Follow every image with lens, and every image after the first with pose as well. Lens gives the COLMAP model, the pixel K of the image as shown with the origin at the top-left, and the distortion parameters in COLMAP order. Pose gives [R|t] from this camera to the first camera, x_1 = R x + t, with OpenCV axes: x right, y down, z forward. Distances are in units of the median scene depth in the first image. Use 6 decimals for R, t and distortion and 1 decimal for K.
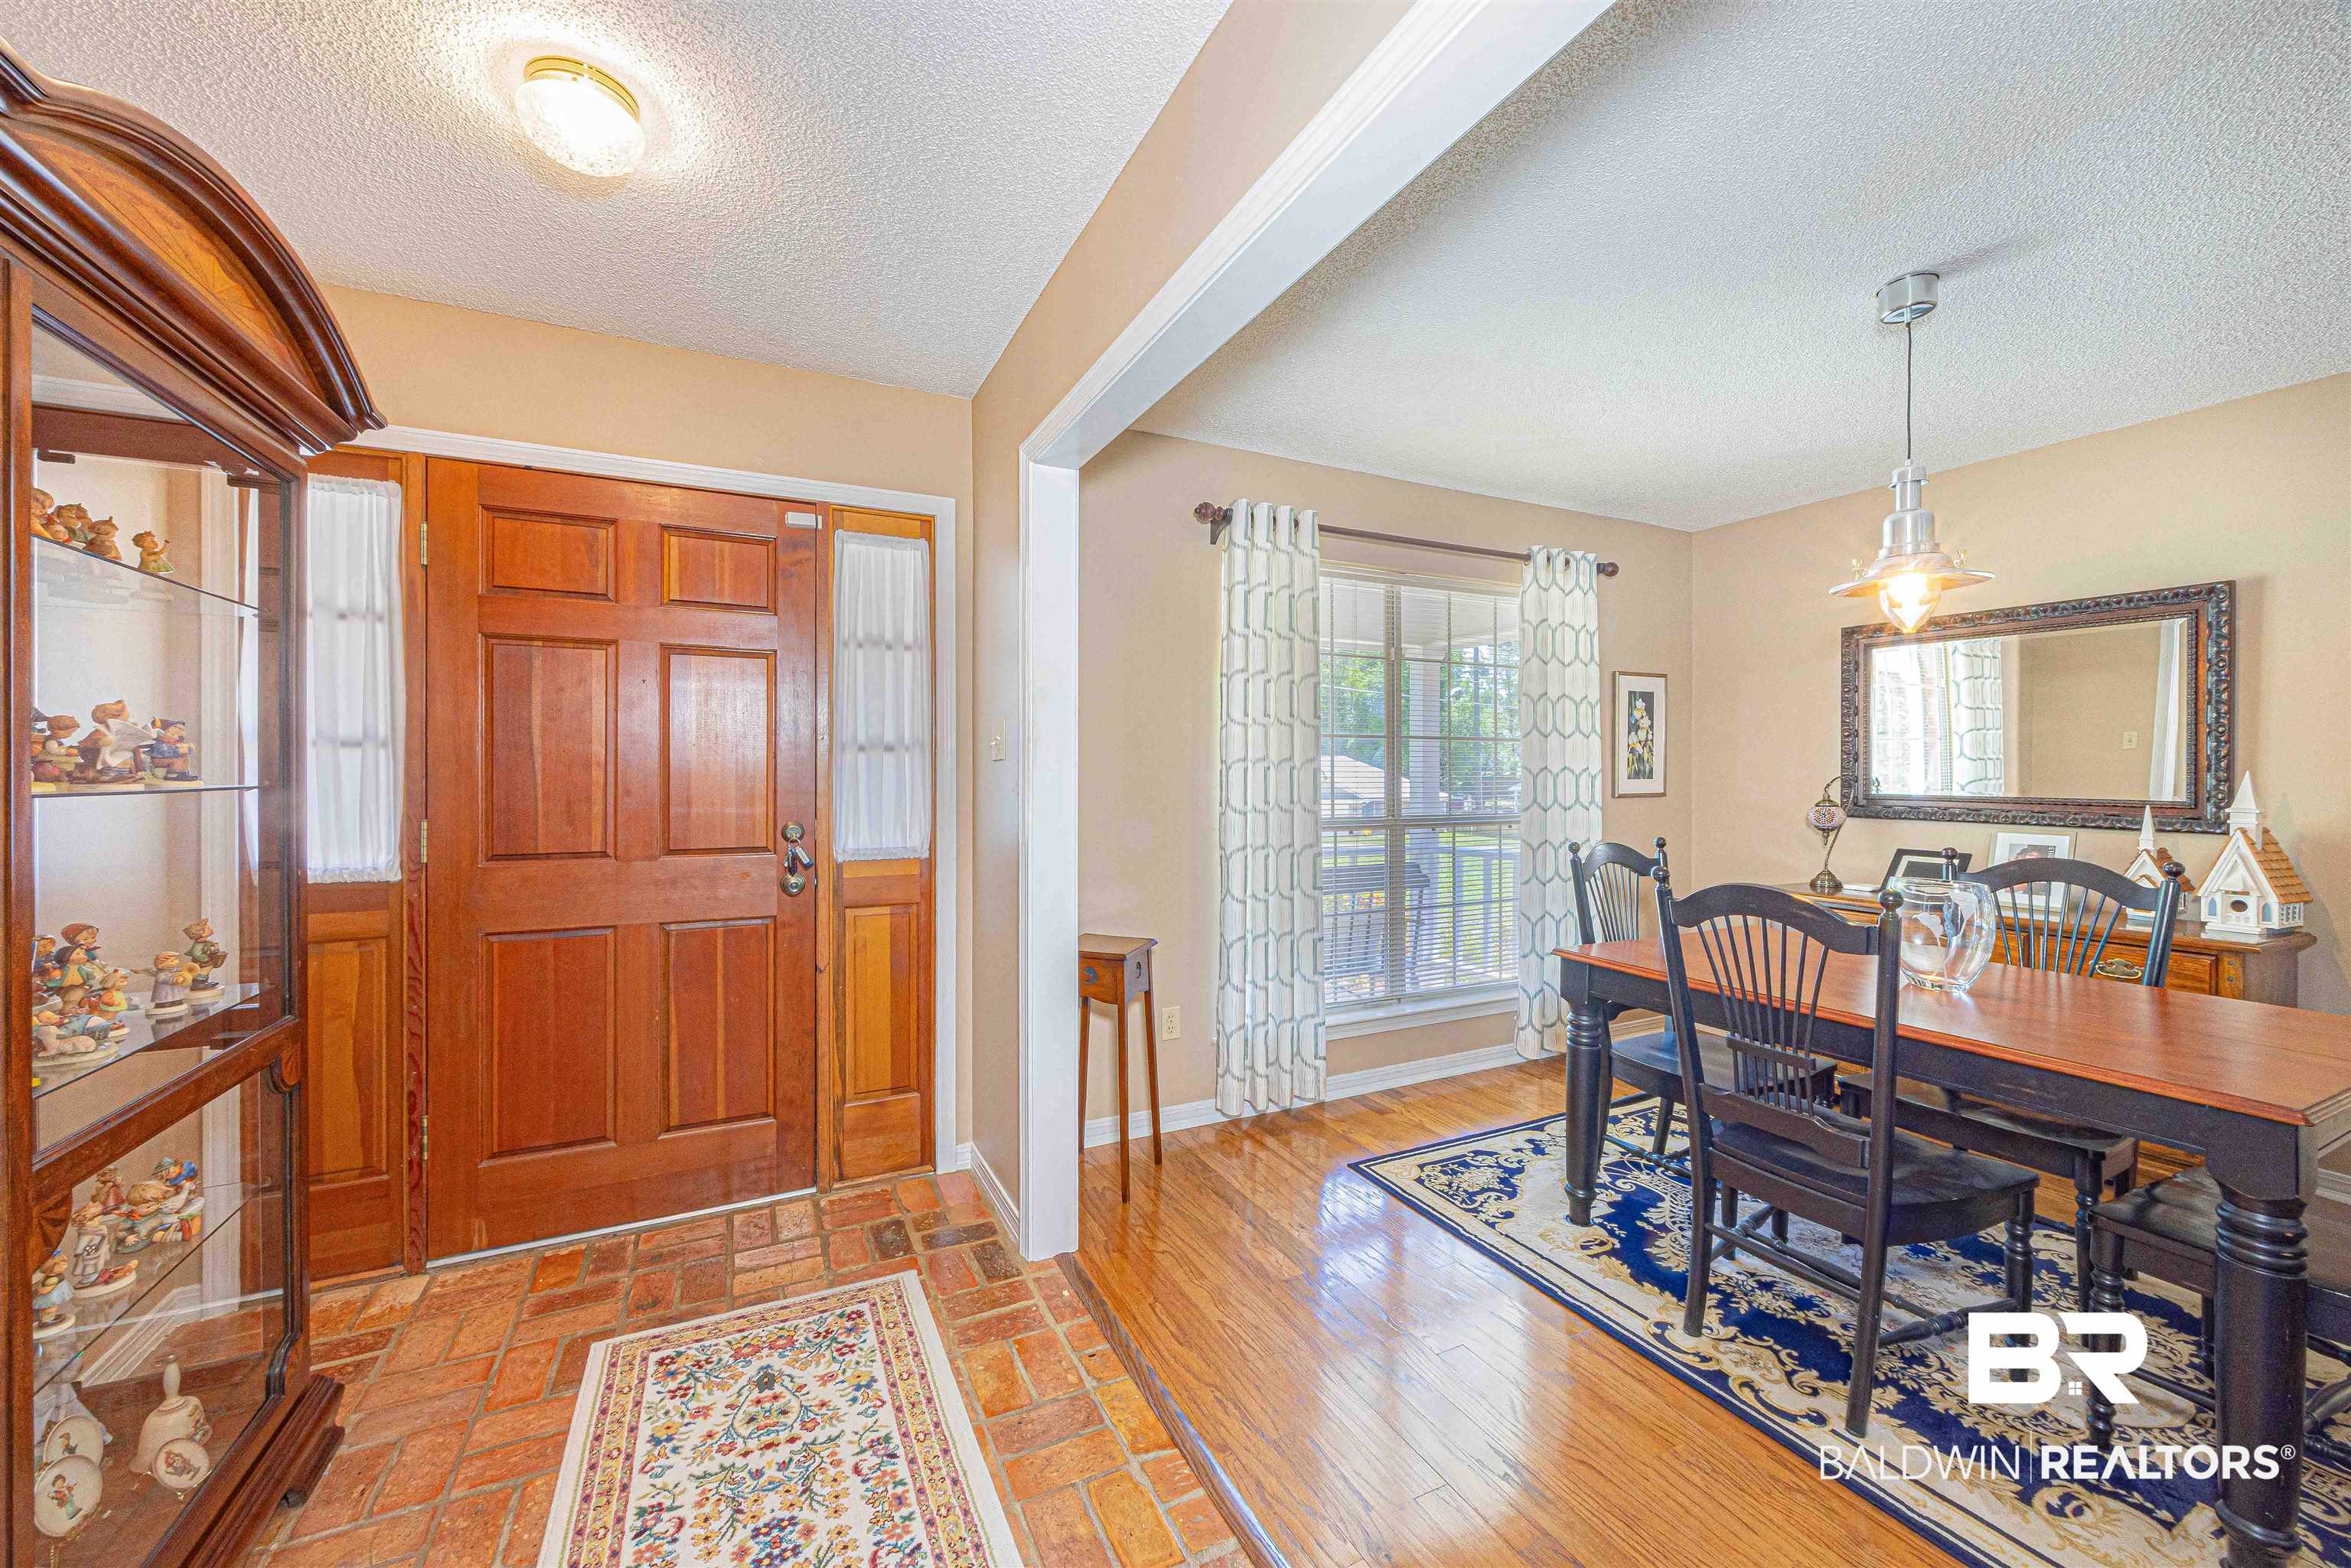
lens RADIAL K [[902.0, 0, 1175.5], [0, 902.0, 784.0], [0, 0, 1]] dist [0.000801, -0.000050]
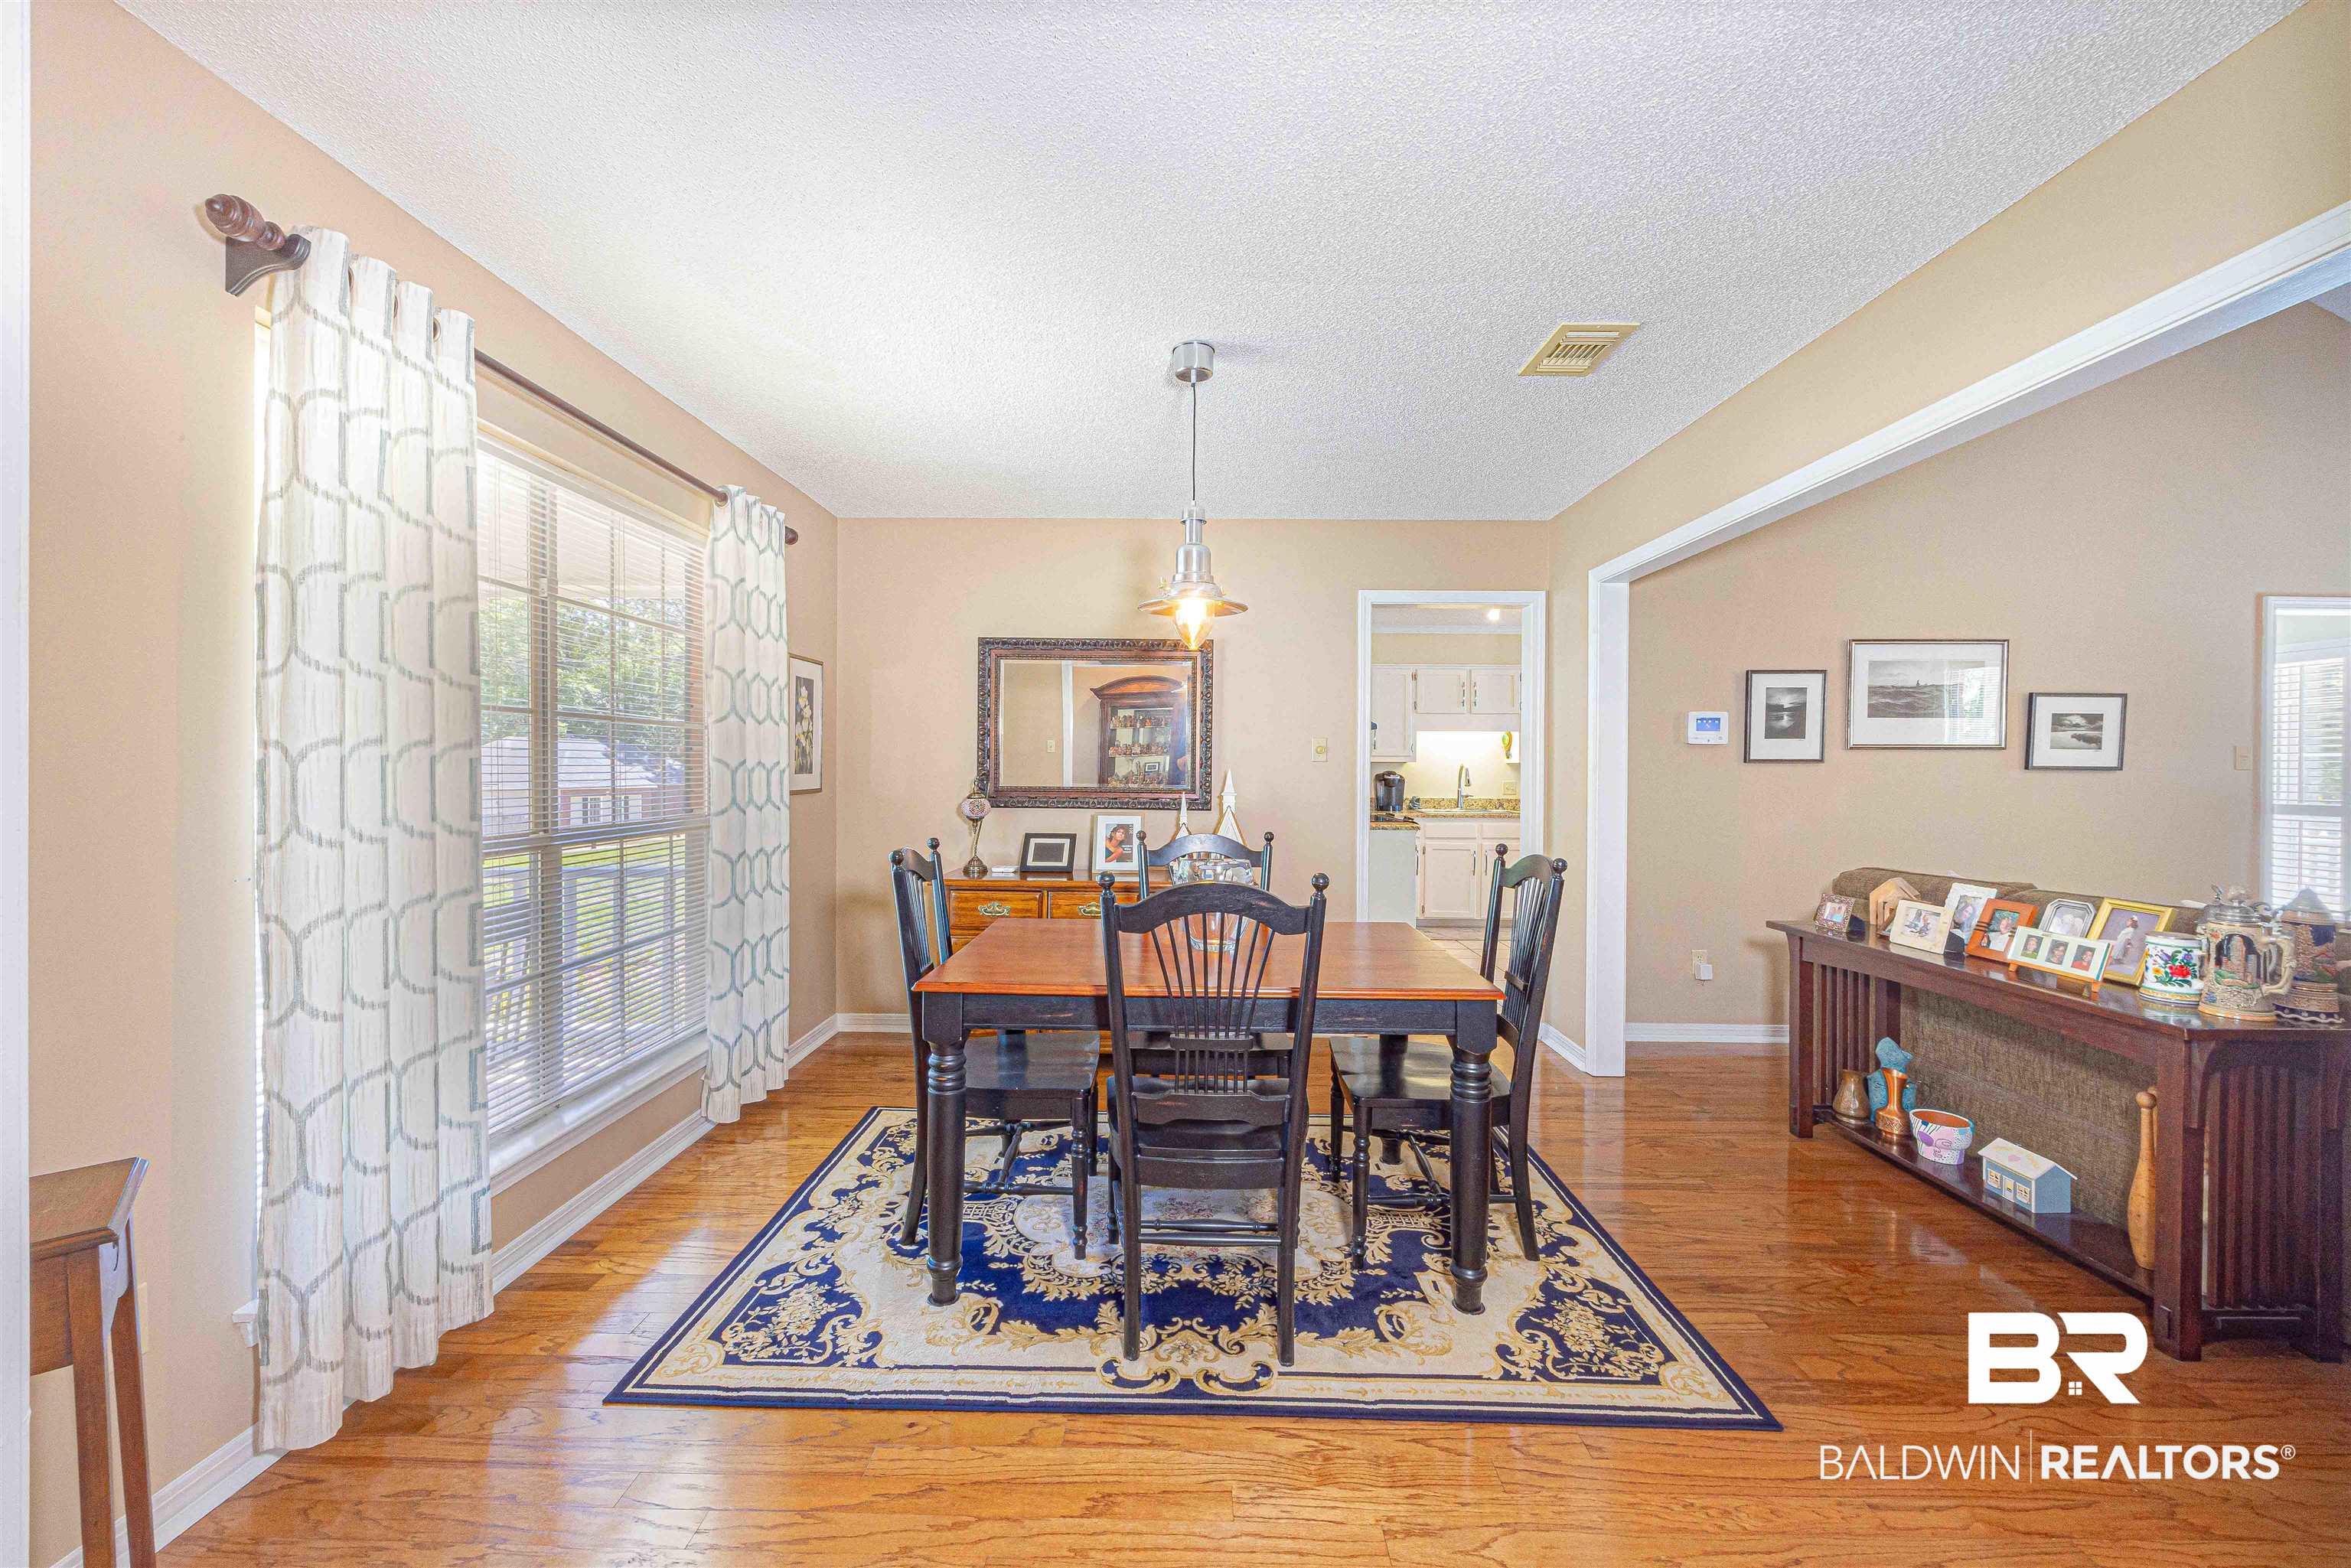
lens RADIAL K [[894.1, 0, 1172.4], [0, 894.1, 775.0], [0, 0, 1]] dist [-0.000751, -0.000274]
pose [[0.456806, -0.004411, 0.889555, -0.177224], [0.006075, 0.999980, 0.001840, -0.005633], [-0.889545, 0.004563, 0.456824, 0.380309]]
